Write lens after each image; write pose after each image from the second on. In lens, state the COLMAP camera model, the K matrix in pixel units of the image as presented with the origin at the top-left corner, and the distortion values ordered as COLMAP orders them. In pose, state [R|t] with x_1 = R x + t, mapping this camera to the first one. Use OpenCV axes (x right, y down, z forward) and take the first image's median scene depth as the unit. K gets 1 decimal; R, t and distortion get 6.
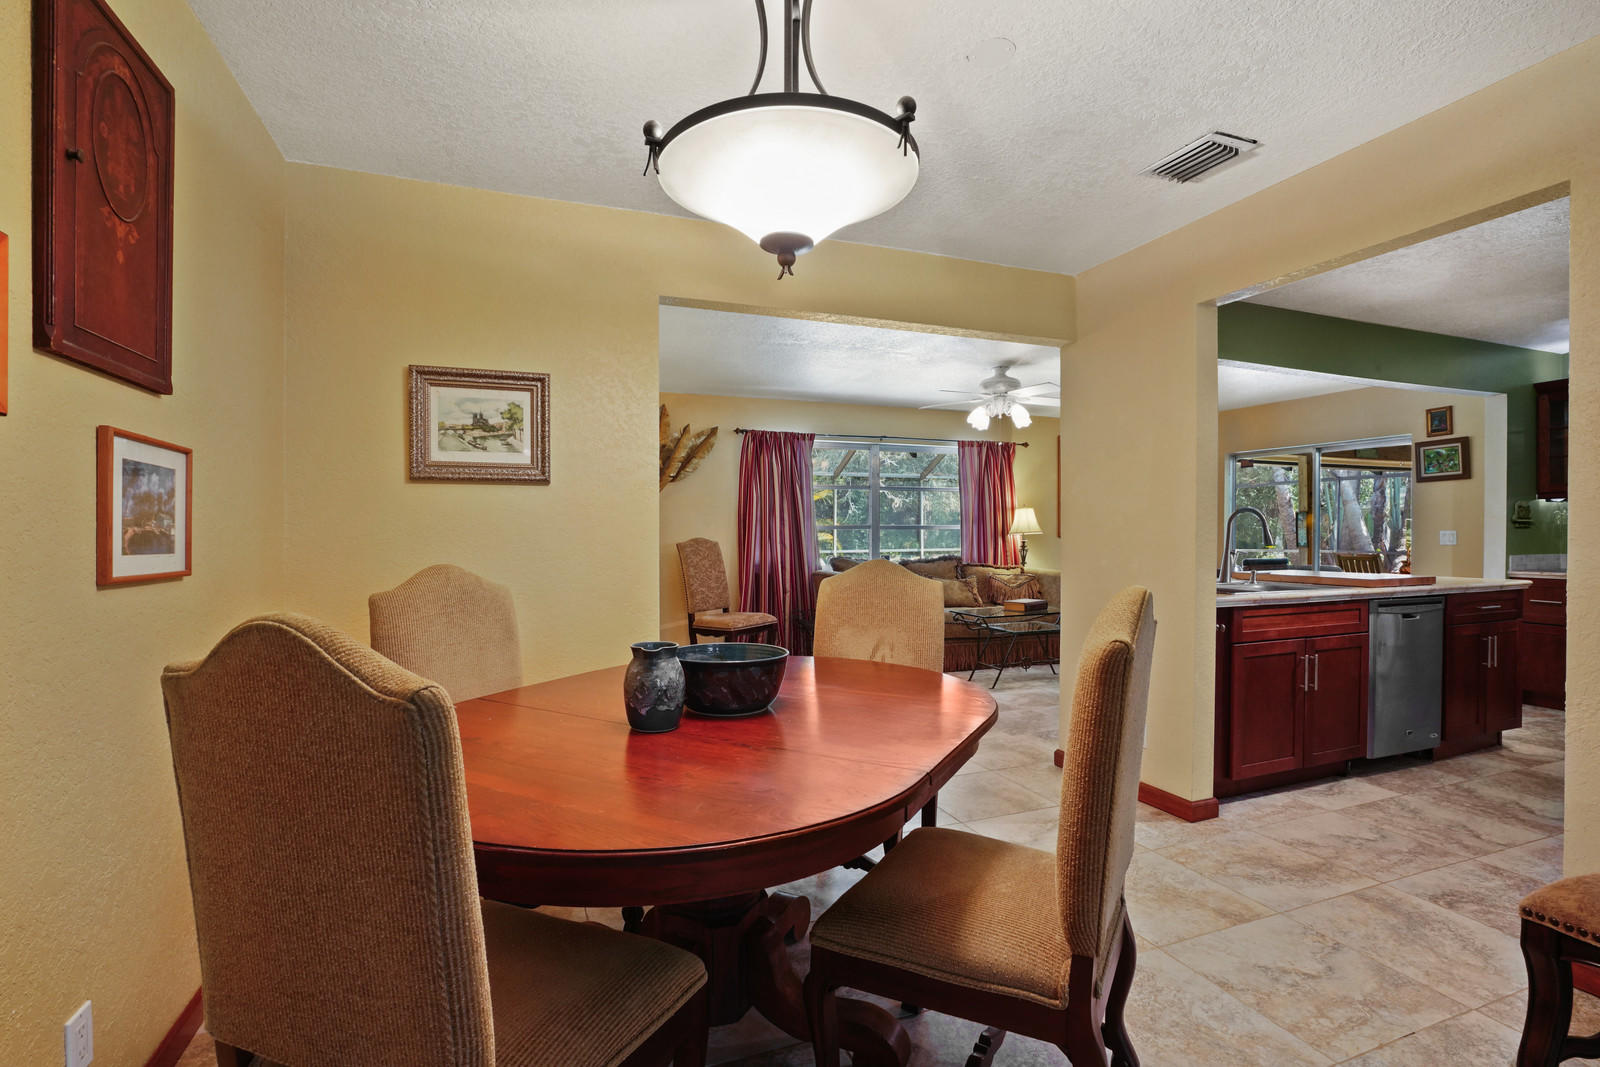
lens RADIAL K [[766.9, 0, 777.7], [0, 766.9, 541.7], [0, 0, 1]] dist [-0.037559, 0.009692]
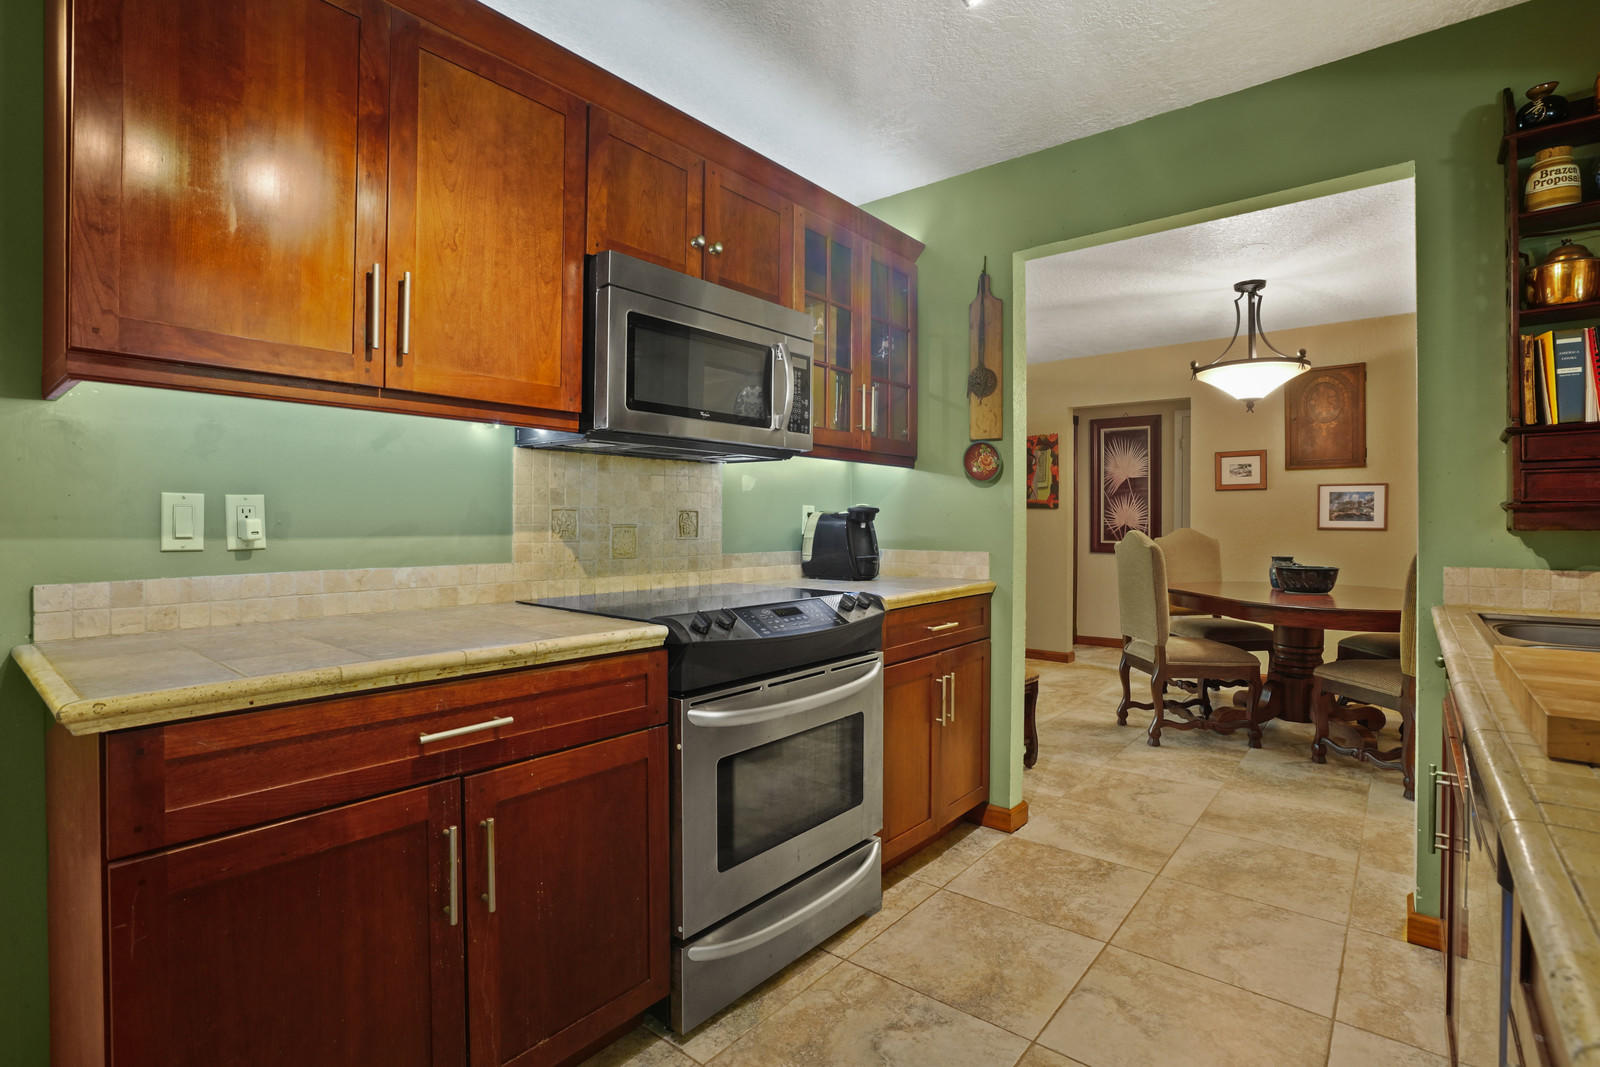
lens RADIAL K [[766.9, 0, 792.4], [0, 766.9, 518.8], [0, 0, 1]] dist [-0.037559, 0.009692]
pose [[-0.869252, 0.002294, -0.494364, 0.739415], [-0.003161, 0.999943, 0.010199, -0.004877], [0.494359, 0.010429, -0.869195, 0.699628]]
